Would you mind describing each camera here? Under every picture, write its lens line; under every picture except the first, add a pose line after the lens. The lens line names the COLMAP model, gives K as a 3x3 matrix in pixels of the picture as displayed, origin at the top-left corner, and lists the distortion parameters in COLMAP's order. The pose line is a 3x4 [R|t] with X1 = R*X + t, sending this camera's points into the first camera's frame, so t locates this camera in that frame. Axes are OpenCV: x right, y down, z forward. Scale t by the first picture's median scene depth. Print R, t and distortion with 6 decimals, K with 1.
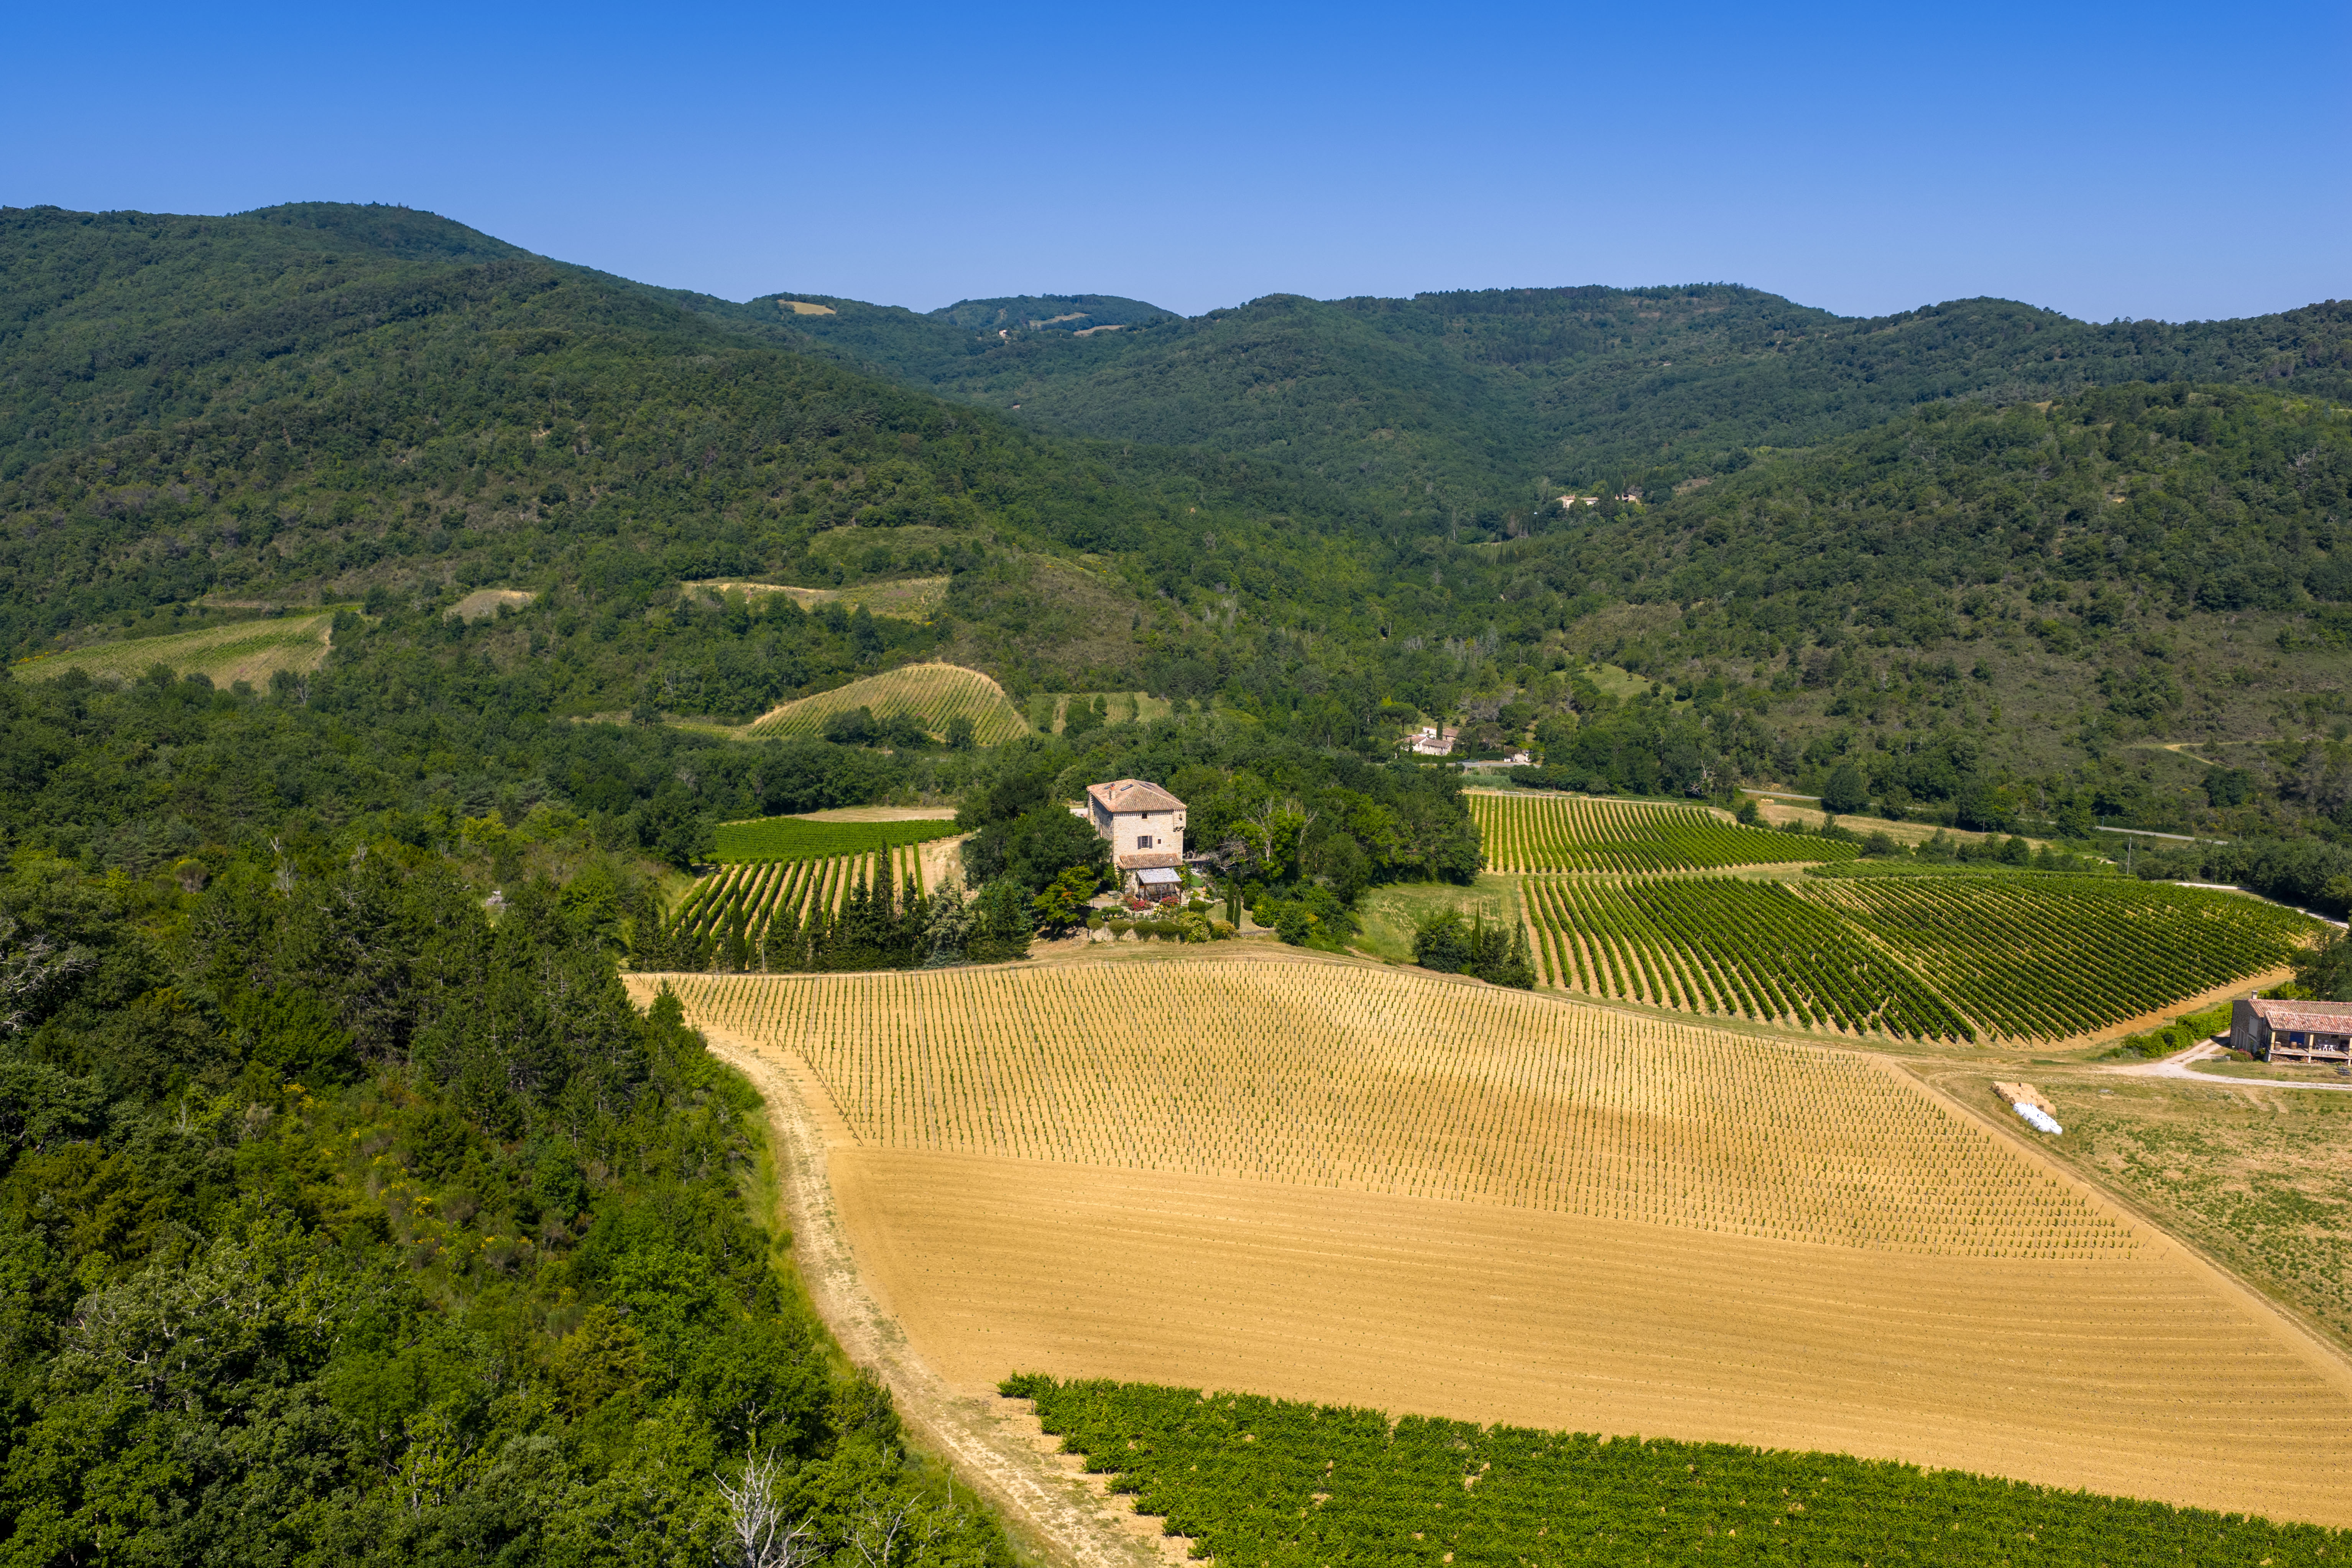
lens RADIAL K [[1963.1, 0, 1185.8], [0, 1963.1, 774.7], [0, 0, 1]] dist [0.008805, -0.017500]
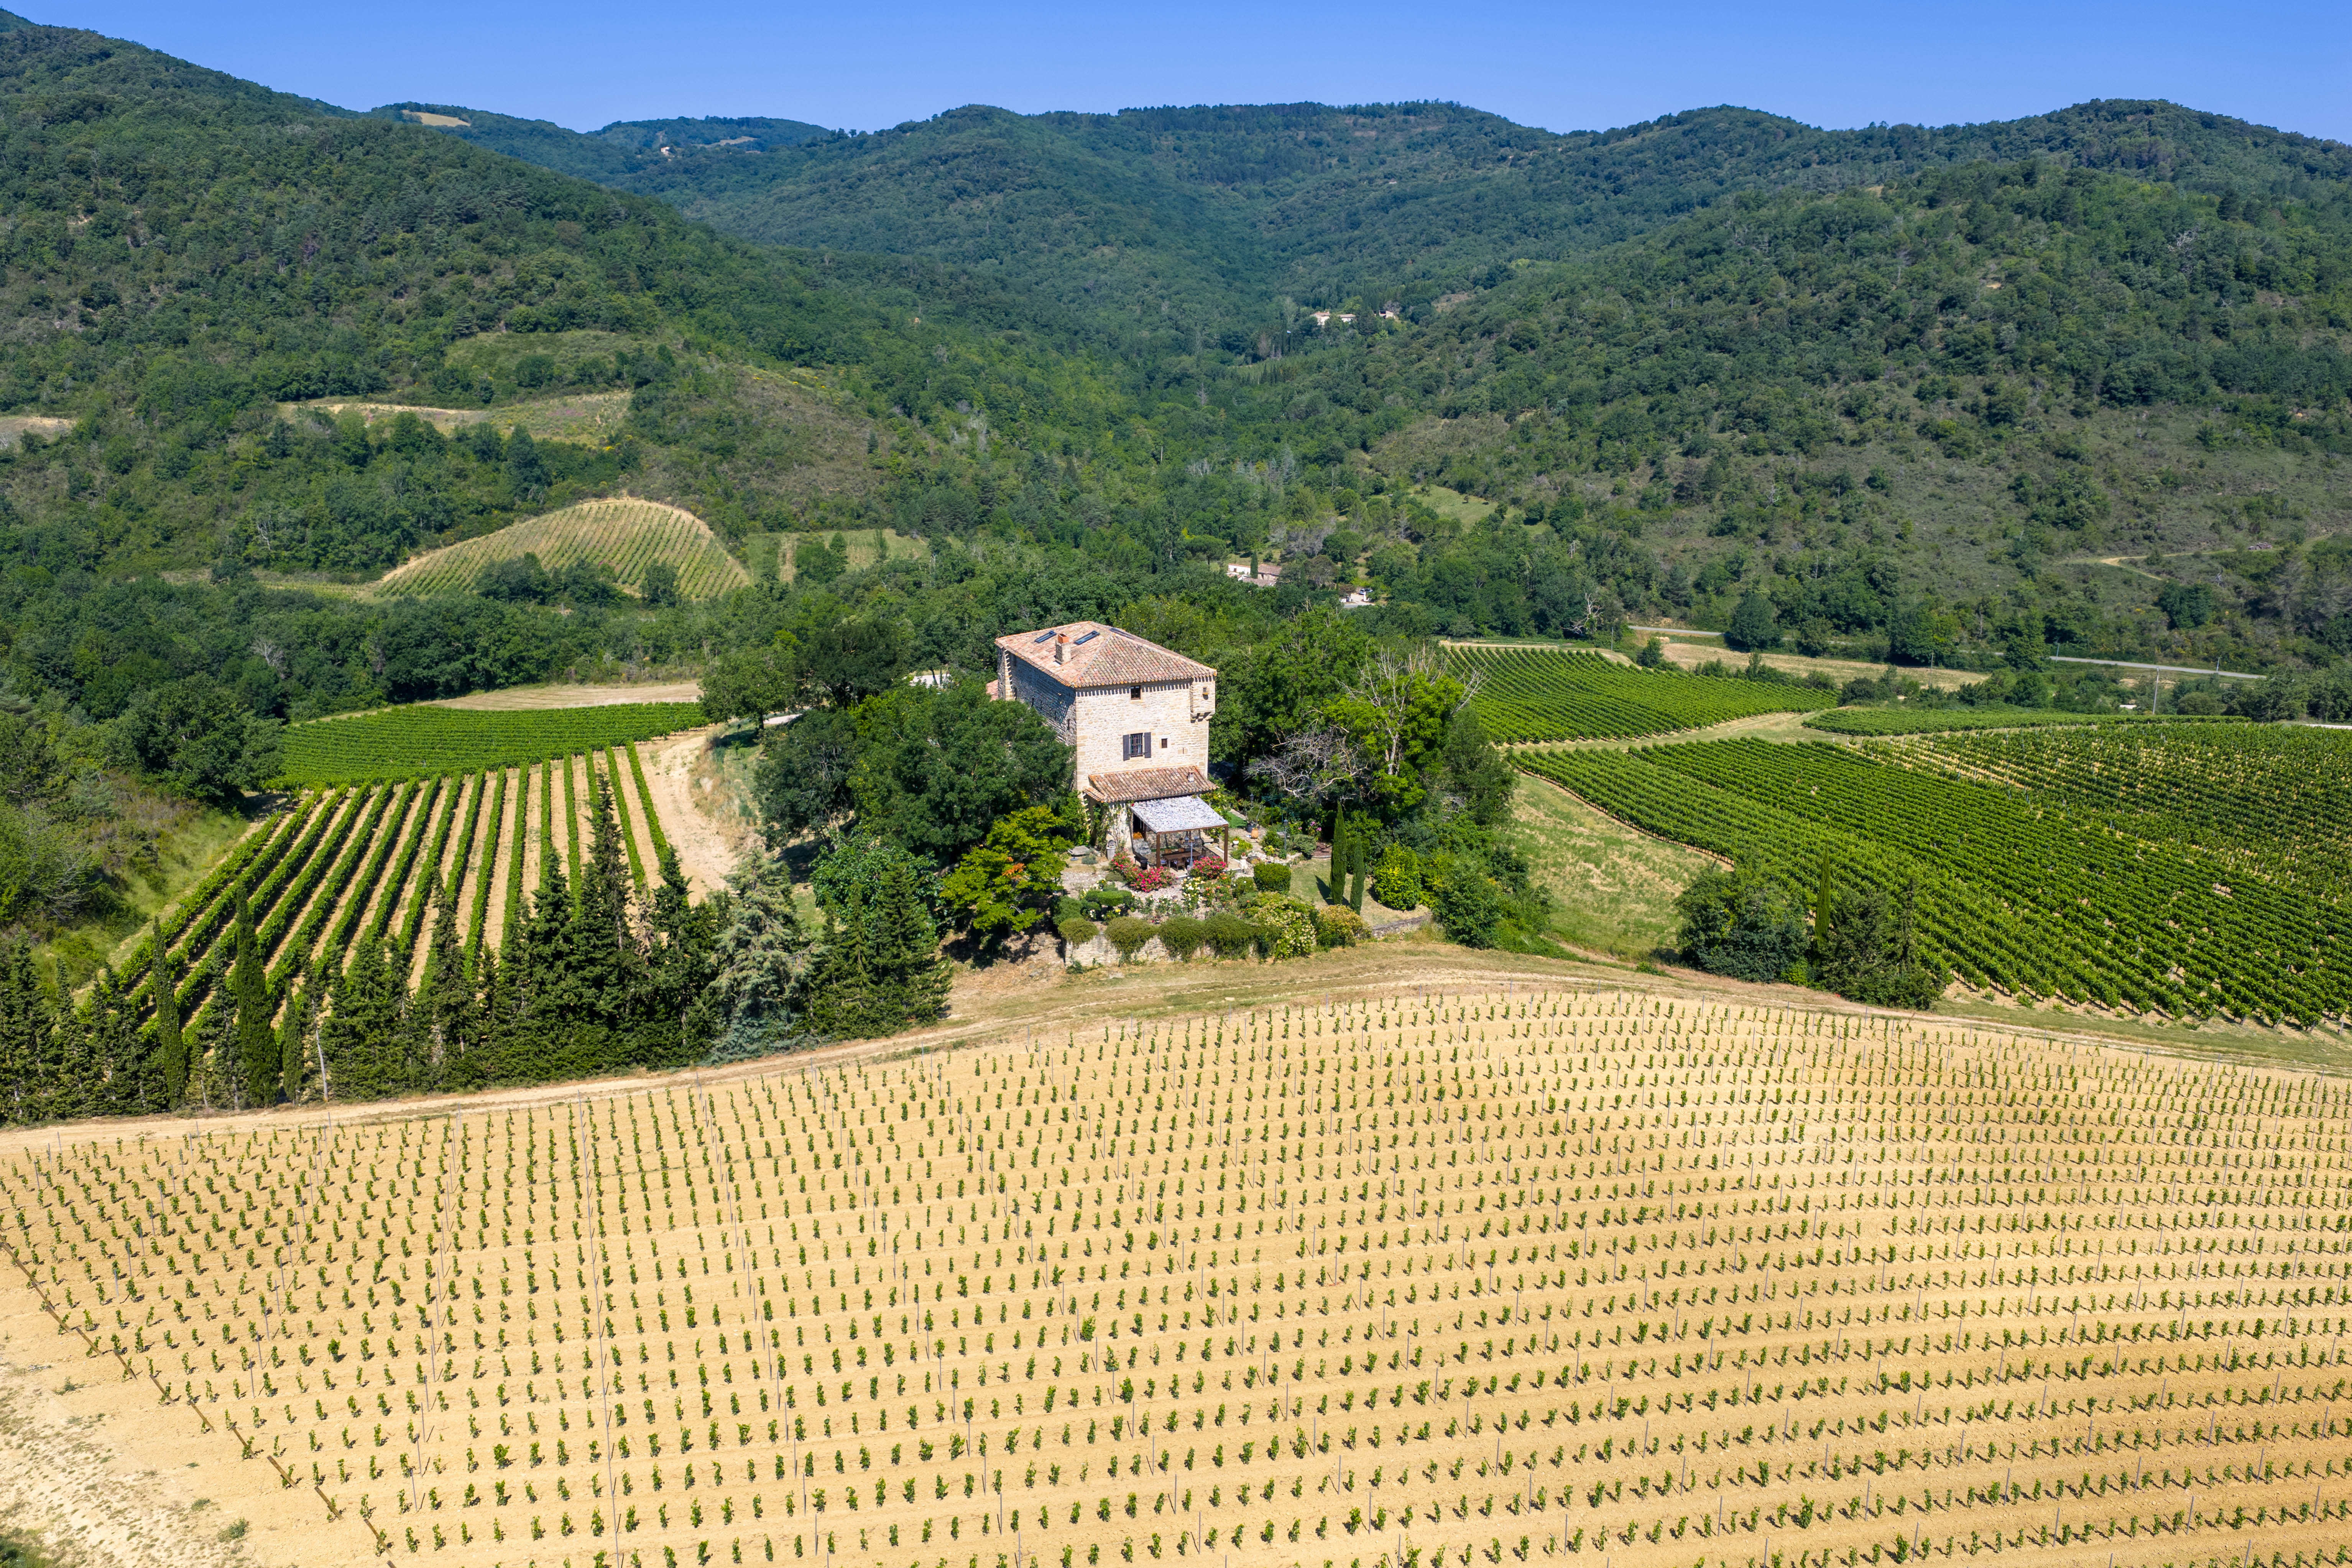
lens RADIAL K [[1963.1, 0, 1185.8], [0, 1963.1, 774.7], [0, 0, 1]] dist [0.008805, -0.017500]
pose [[0.987016, -0.042298, 0.154954, -0.029284], [0.030923, 0.996696, 0.075100, 0.001596], [-0.157619, -0.069333, 0.985063, 0.172653]]
